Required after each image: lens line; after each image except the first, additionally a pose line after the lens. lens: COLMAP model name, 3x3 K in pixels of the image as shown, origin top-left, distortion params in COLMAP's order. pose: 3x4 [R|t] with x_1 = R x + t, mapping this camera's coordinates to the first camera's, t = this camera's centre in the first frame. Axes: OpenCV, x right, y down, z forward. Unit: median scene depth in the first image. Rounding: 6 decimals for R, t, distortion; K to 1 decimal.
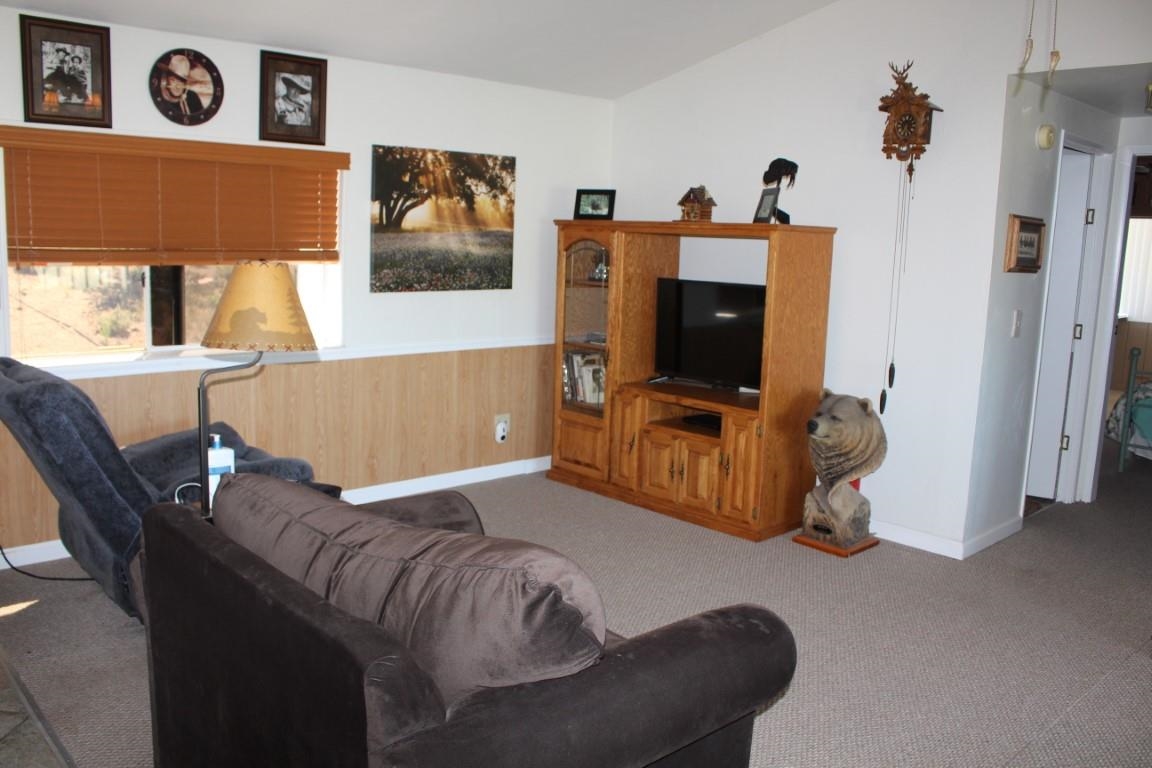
lens RADIAL K [[942.5, 0, 588.4], [0, 942.5, 383.4], [0, 0, 1]] dist [-0.137357, 0.087982]
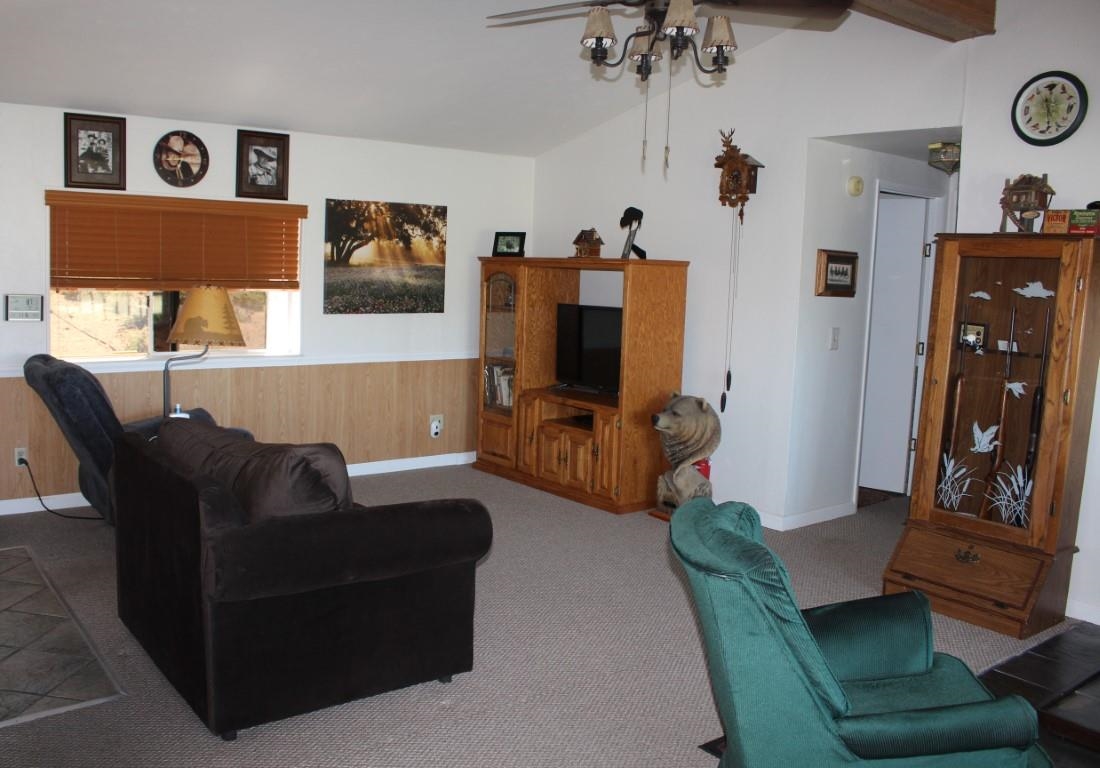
lens RADIAL K [[949.9, 0, 538.8], [0, 949.9, 383.8], [0, 0, 1]] dist [-0.117150, 0.041191]
pose [[0.994863, 0.010305, -0.100707, 0.203169], [-0.014133, 0.999202, -0.037369, 0.045702], [0.100241, 0.038600, 0.994214, -0.268315]]
